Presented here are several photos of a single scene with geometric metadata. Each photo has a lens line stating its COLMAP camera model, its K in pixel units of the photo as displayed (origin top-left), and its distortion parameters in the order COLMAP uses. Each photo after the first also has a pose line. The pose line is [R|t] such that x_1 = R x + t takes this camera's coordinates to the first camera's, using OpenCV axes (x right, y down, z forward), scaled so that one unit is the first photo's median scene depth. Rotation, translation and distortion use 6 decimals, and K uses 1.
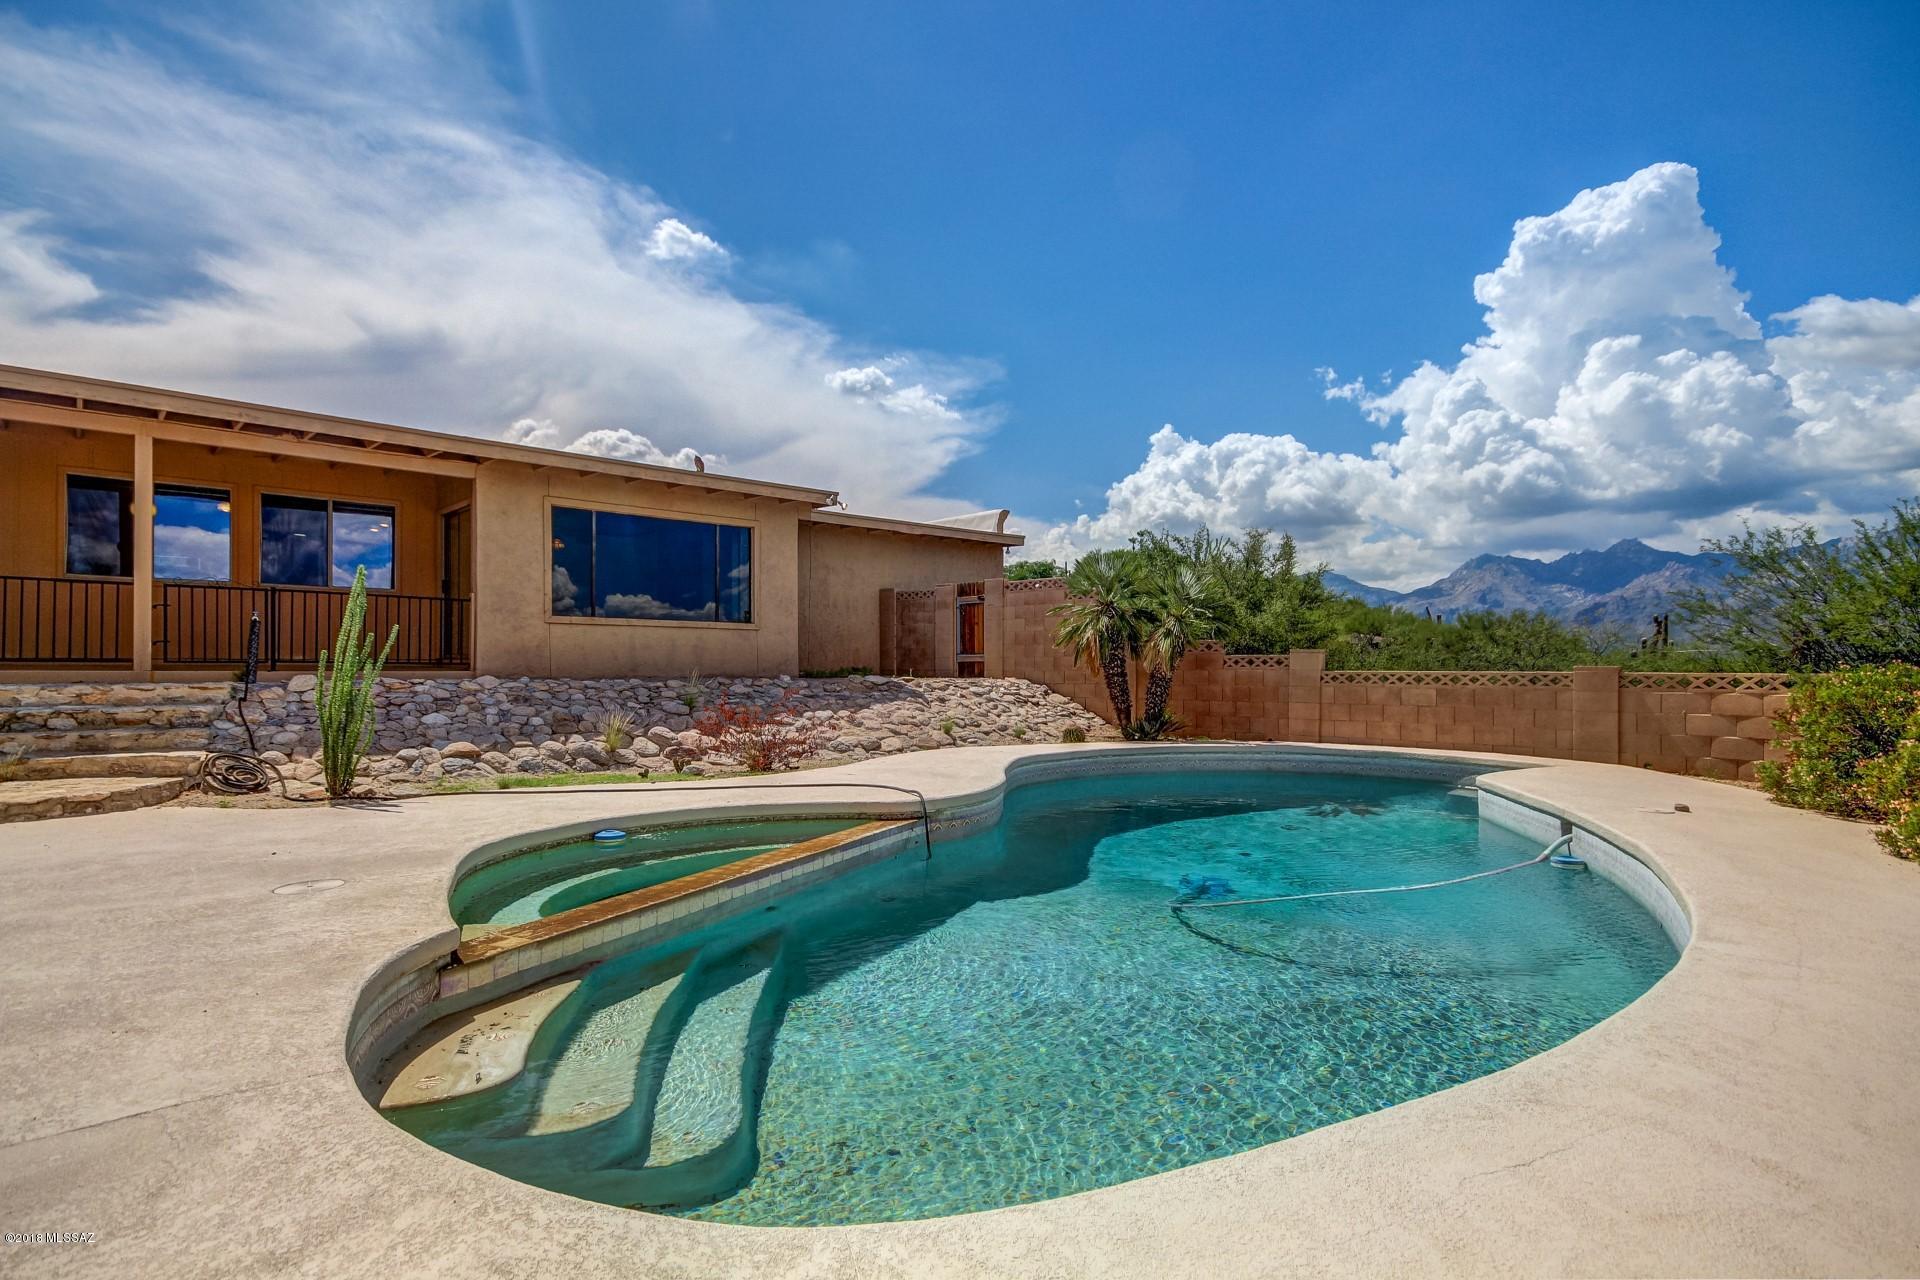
lens RADIAL K [[987.5, 0, 956.7], [0, 987.5, 650.6], [0, 0, 1]] dist [0.018866, 0.001825]
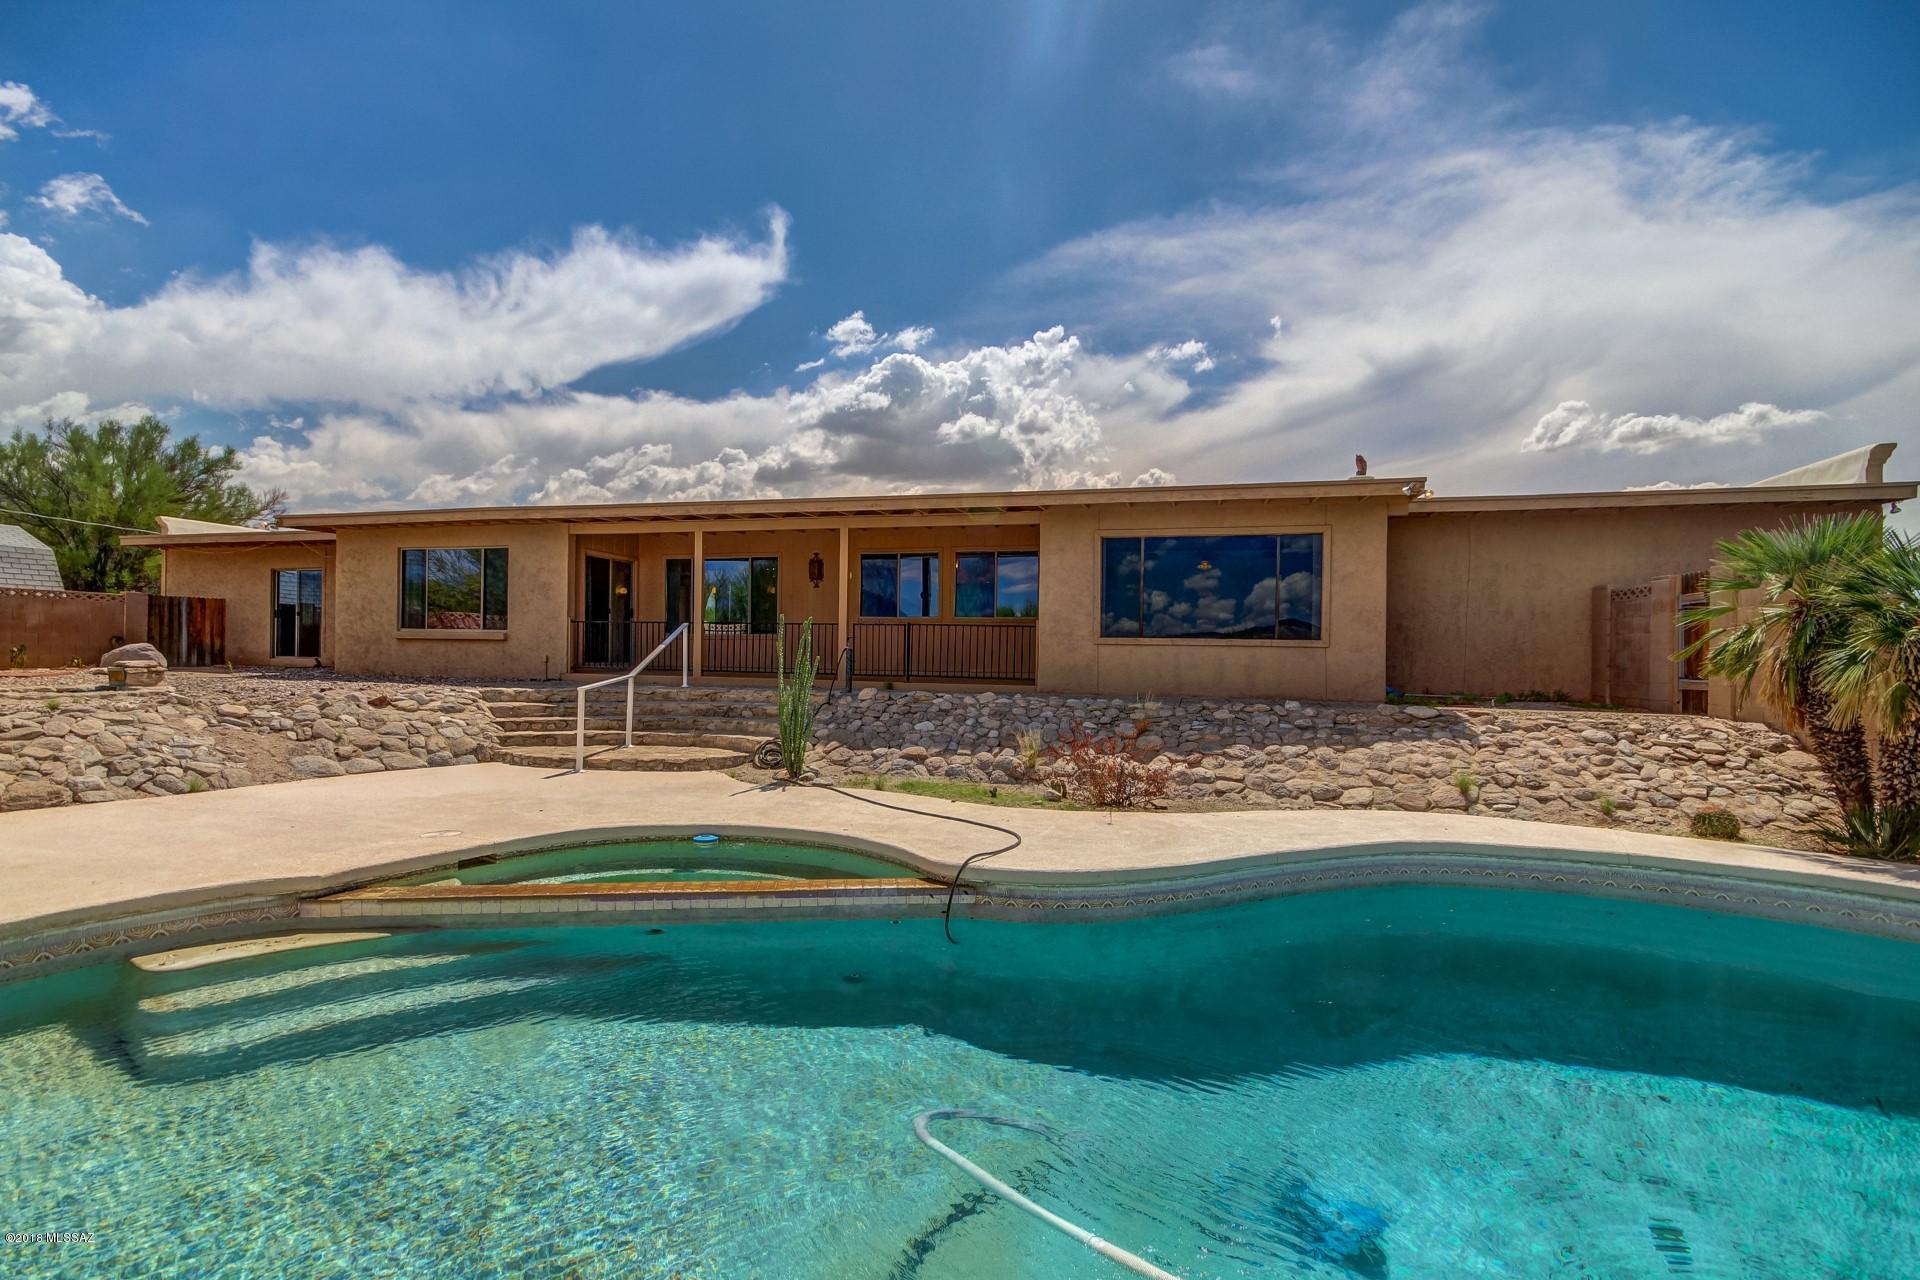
lens RADIAL K [[914.6, 0, 959.6], [0, 914.6, 647.6], [0, 0, 1]] dist [0.003177, 0.000130]
pose [[0.527030, 0.002772, -0.849842, 0.281321], [0.000238, 0.999994, 0.003409, -0.020112], [0.849847, -0.001999, 0.527026, 0.241327]]
